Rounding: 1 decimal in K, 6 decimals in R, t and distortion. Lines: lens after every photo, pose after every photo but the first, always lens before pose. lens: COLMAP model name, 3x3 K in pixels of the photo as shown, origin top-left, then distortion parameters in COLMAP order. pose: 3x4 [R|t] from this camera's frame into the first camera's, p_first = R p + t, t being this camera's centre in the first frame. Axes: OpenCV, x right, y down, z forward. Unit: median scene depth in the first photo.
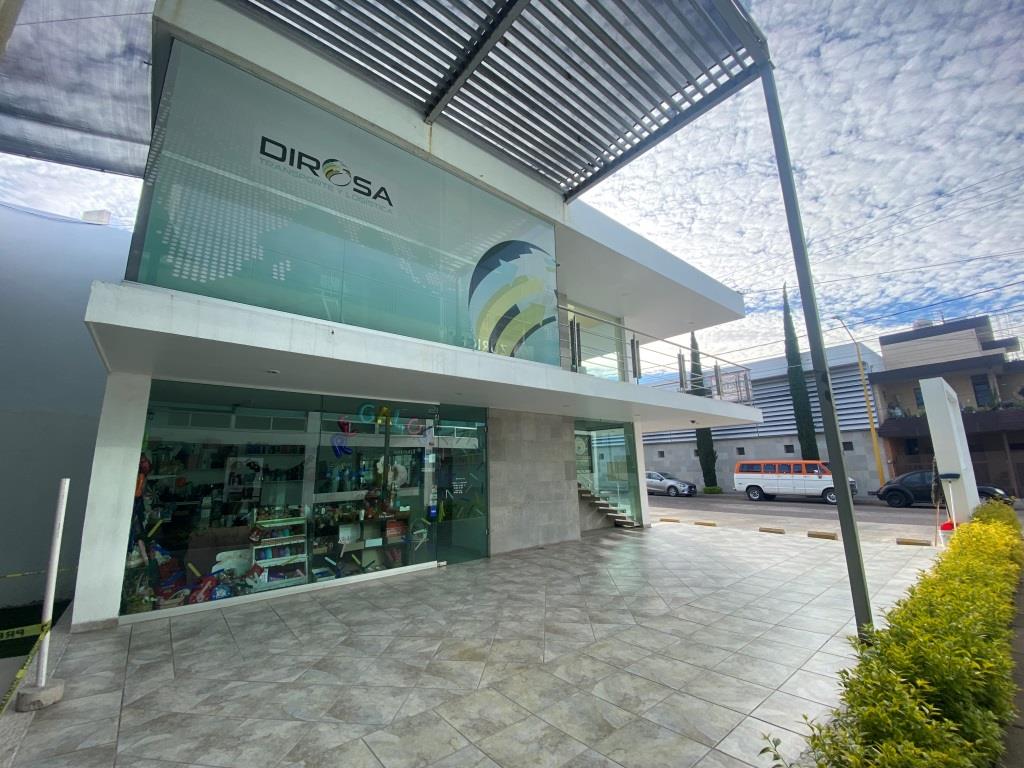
lens RADIAL K [[410.6, 0, 512.6], [0, 410.6, 381.9], [0, 0, 1]] dist [0.010898, -0.014927]
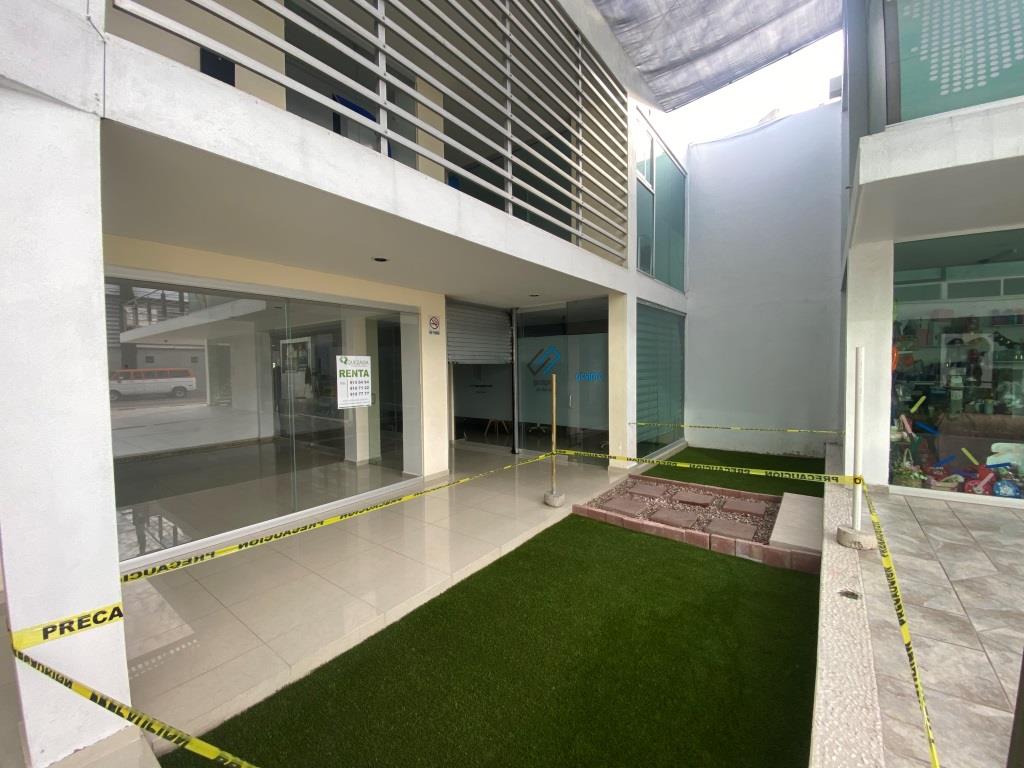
lens RADIAL K [[410.9, 0, 513.2], [0, 410.9, 381.7], [0, 0, 1]] dist [0.012961, -0.016016]
pose [[0.233326, 0.055070, -0.970838, -0.176776], [0.208181, 0.972417, 0.105193, 0.017443], [0.949852, -0.226655, 0.215426, -0.052394]]
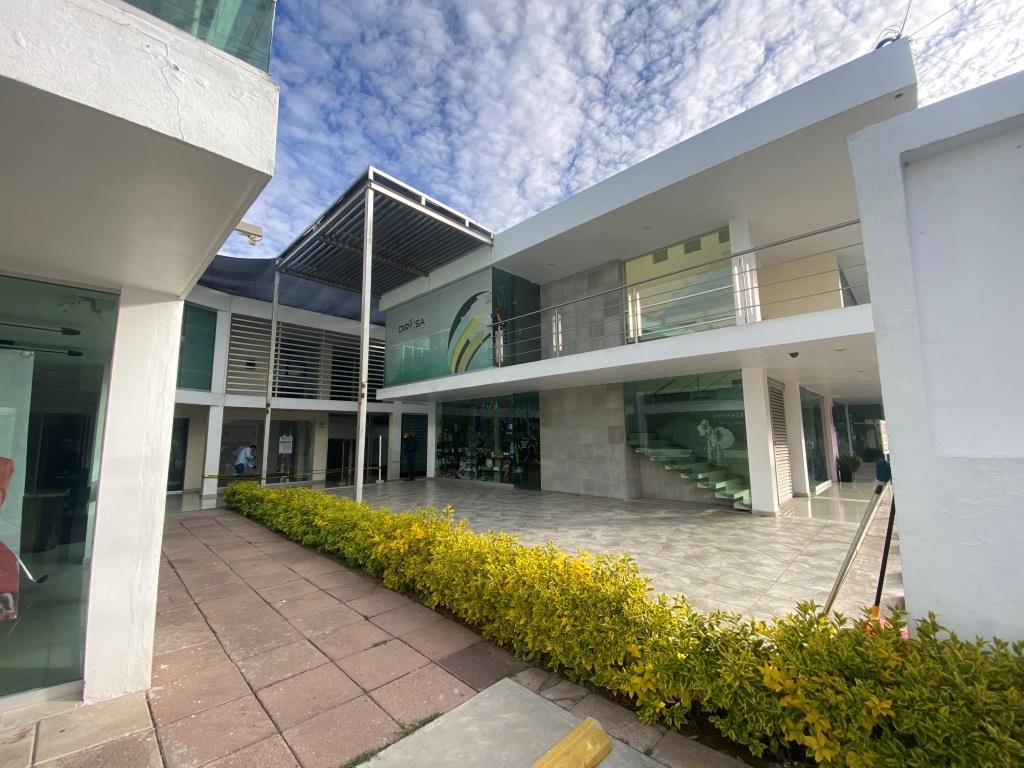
lens RADIAL K [[410.9, 0, 510.8], [0, 410.9, 386.3], [0, 0, 1]] dist [0.012961, -0.016016]
pose [[0.117494, -0.104759, -0.987533, 2.117230], [0.211729, 0.974199, -0.078153, 0.218427], [0.970240, -0.199906, 0.136643, 1.120396]]
